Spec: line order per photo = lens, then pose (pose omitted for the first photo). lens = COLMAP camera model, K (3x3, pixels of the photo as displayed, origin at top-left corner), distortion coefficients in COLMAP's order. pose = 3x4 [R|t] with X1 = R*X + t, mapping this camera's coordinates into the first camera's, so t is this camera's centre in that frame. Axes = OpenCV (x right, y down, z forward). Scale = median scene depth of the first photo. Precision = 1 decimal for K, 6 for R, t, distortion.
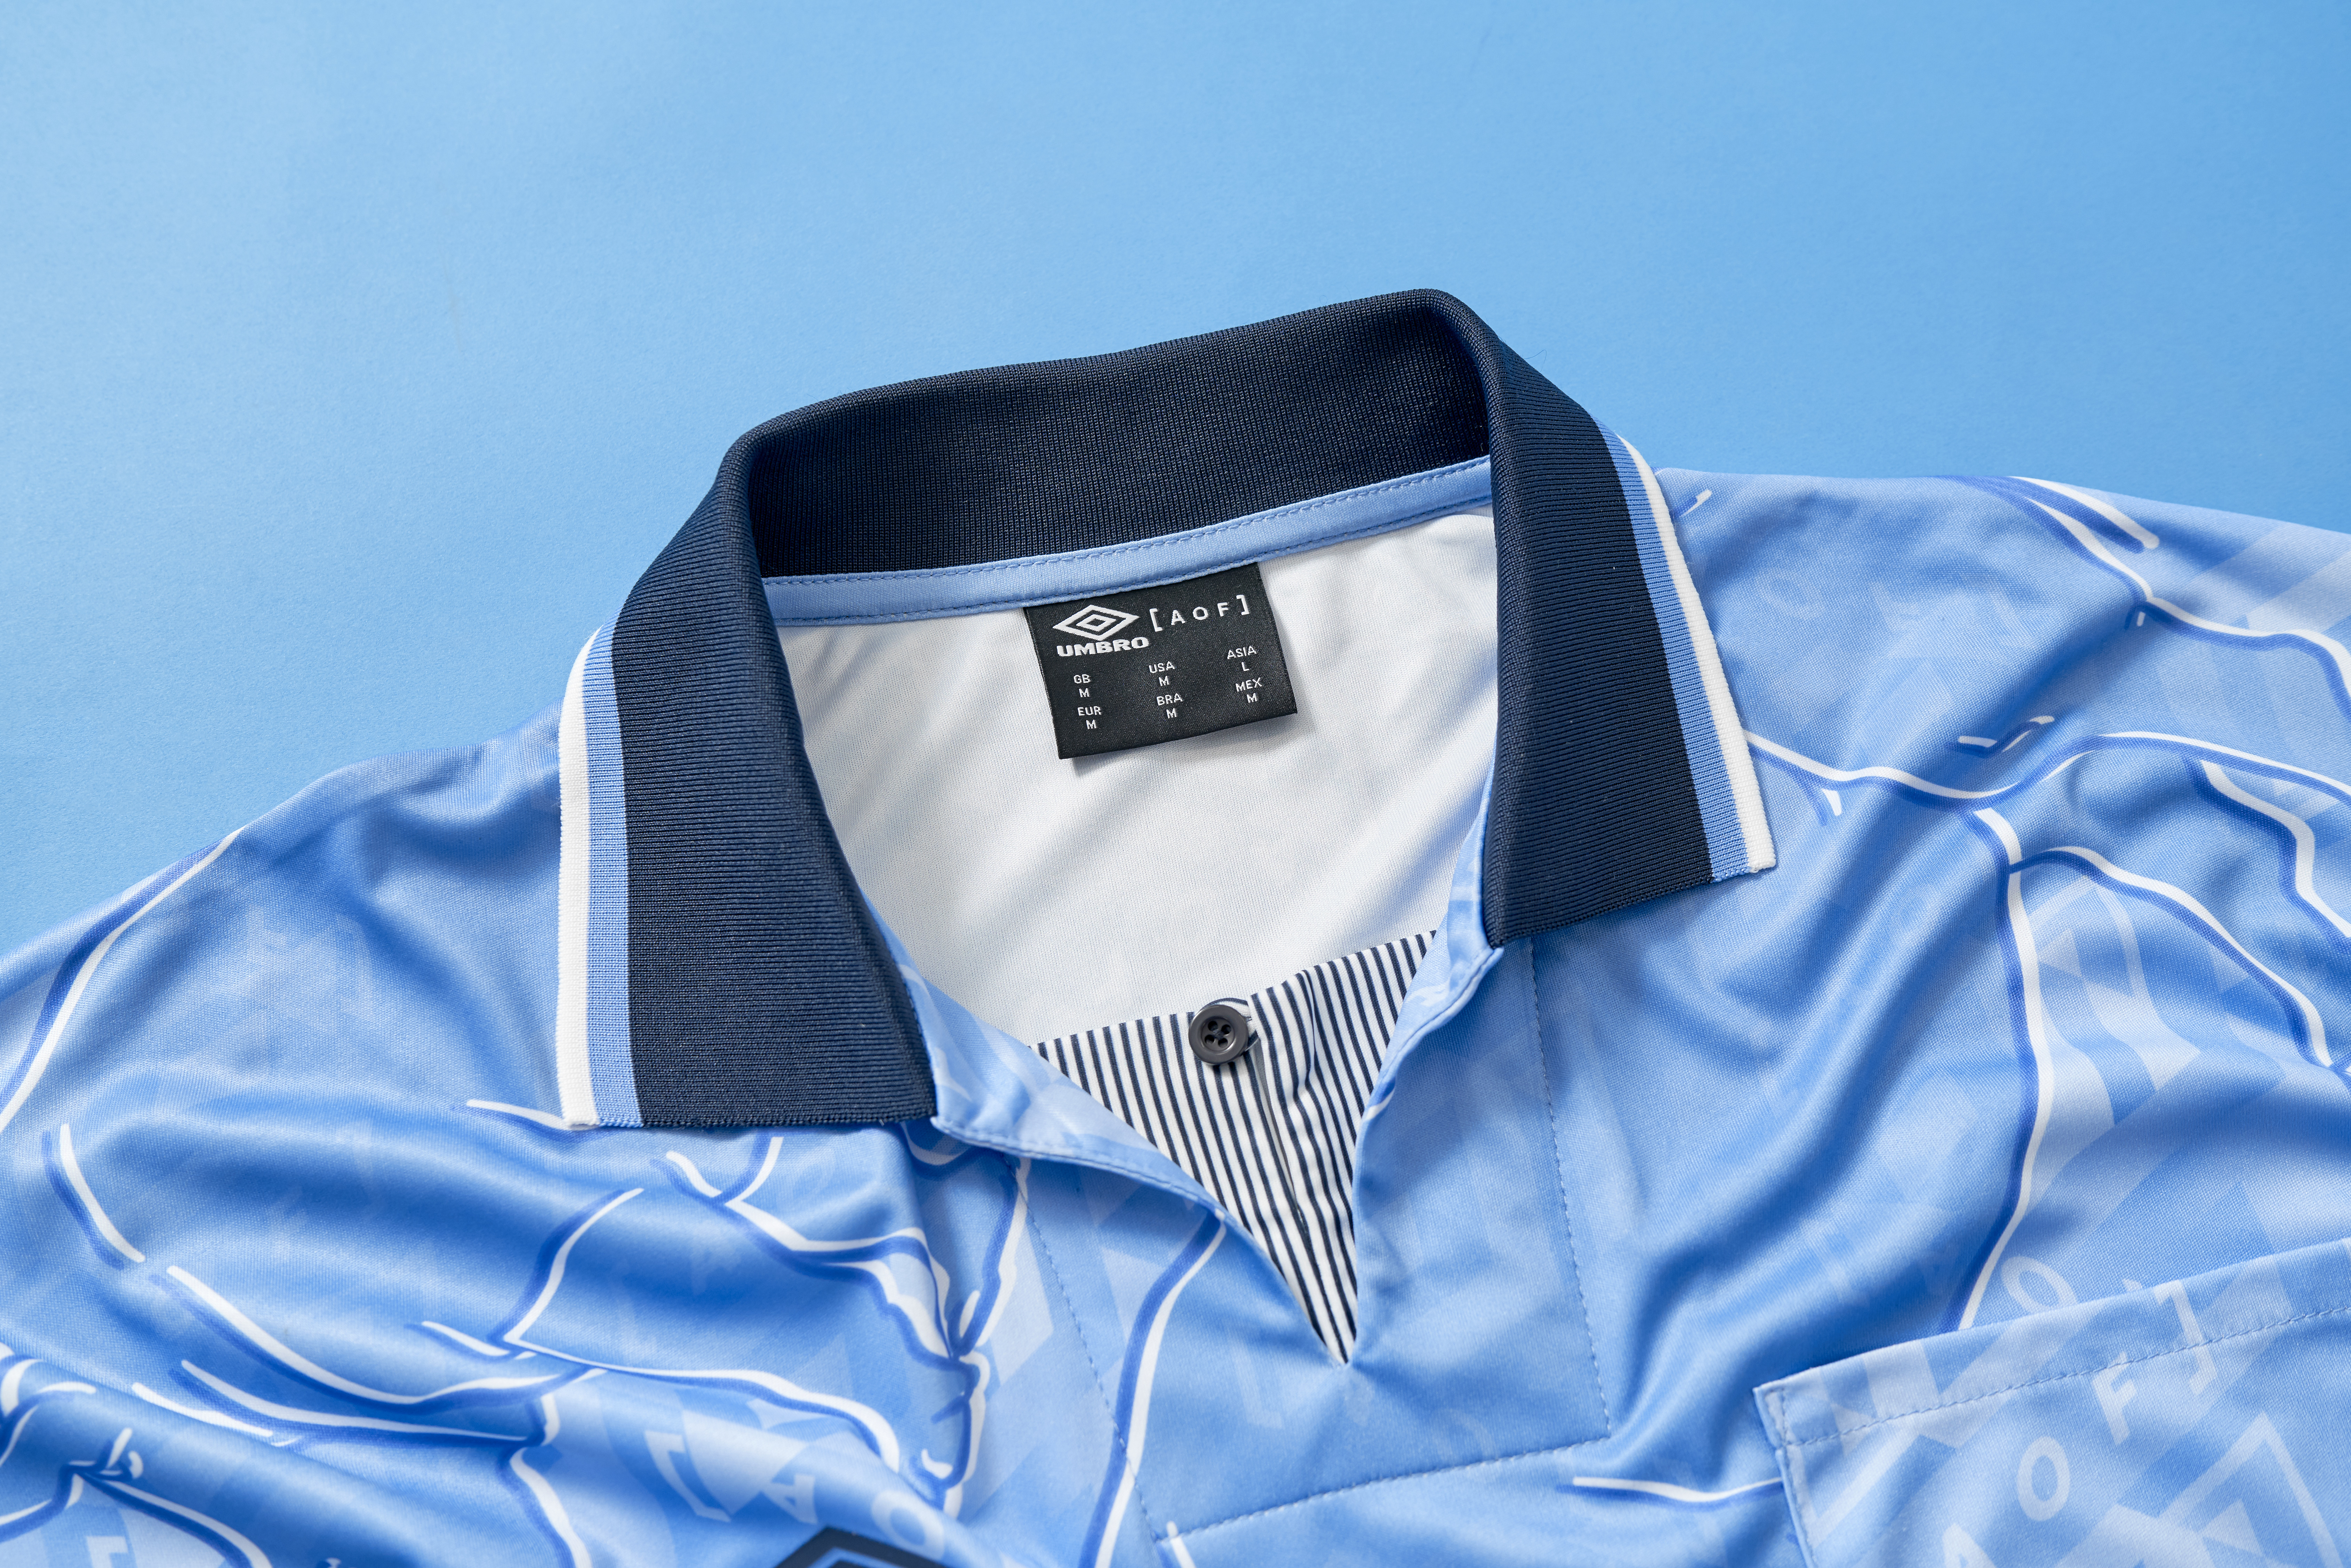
lens RADIAL K [[2256.1, 0, 1175.5], [0, 2256.1, 784.0], [0, 0, 1]] dist [0.053674, 0.019729]
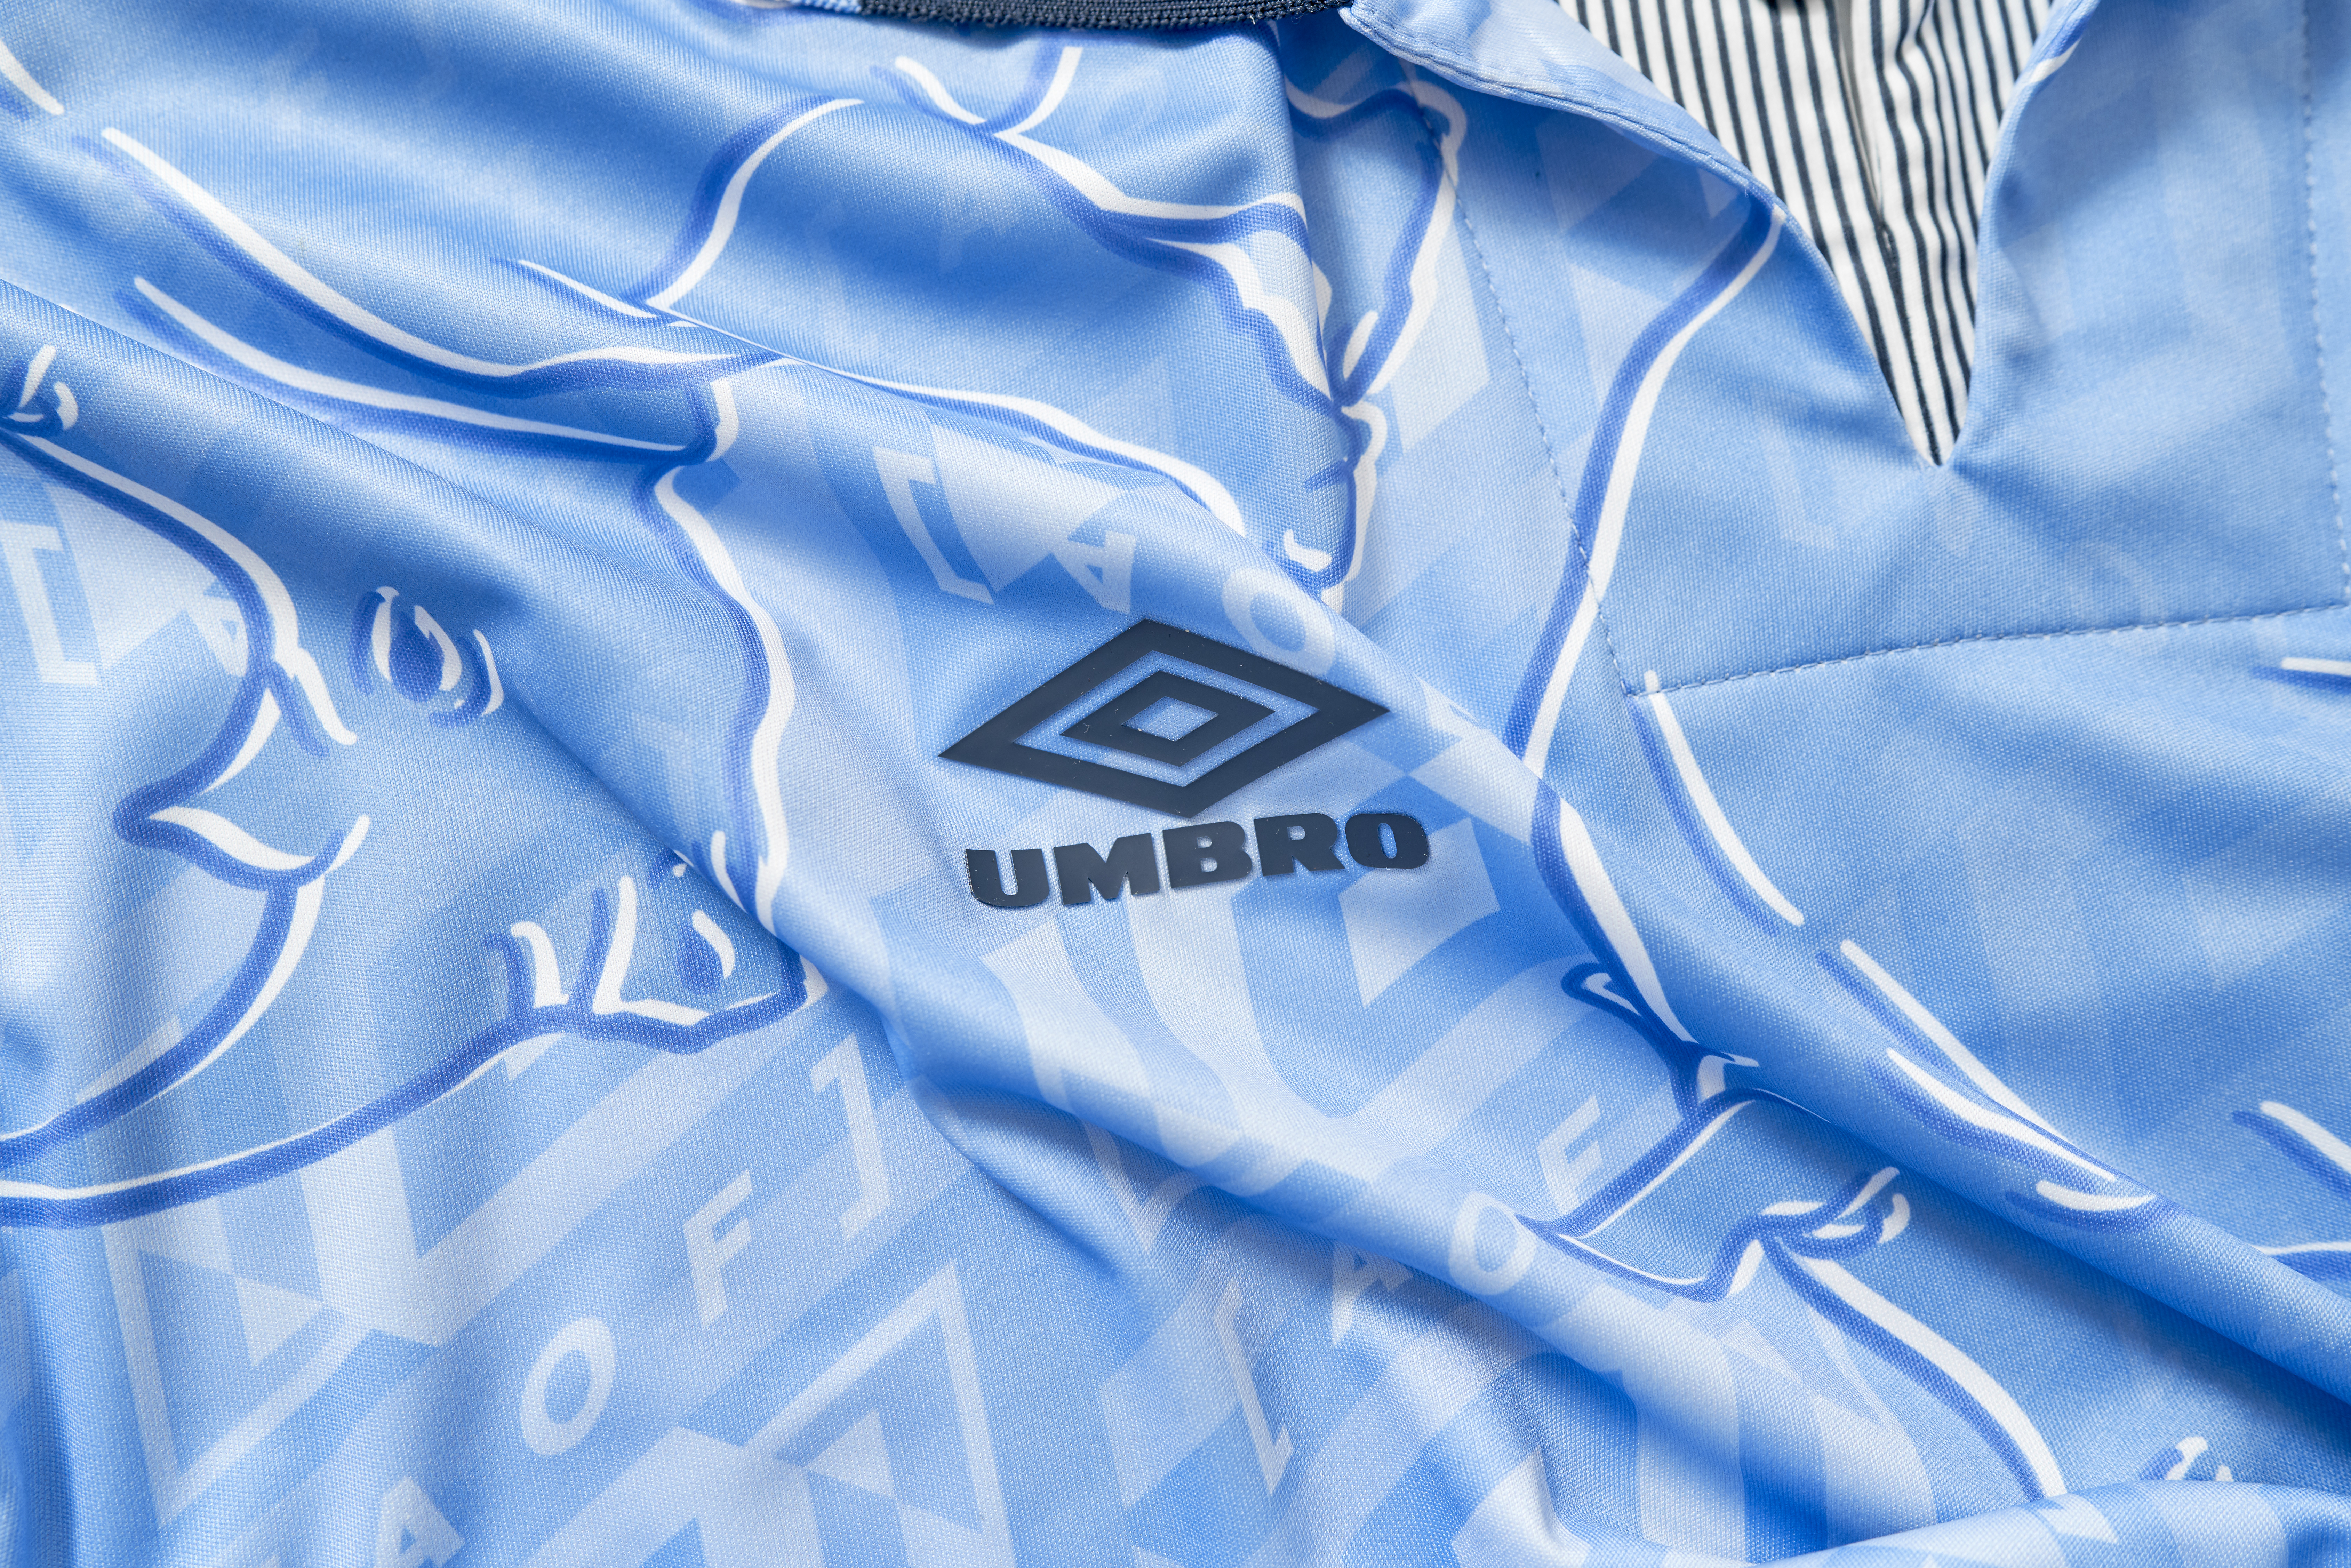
lens RADIAL K [[2283.0, 0, 1175.5], [0, 2283.0, 784.0], [0, 0, 1]] dist [0.115117, 0.012233]
pose [[0.996022, 0.088157, 0.013019, -0.142582], [-0.088761, 0.968481, 0.232737, 0.209822], [0.007908, -0.232967, 0.972453, 0.335765]]
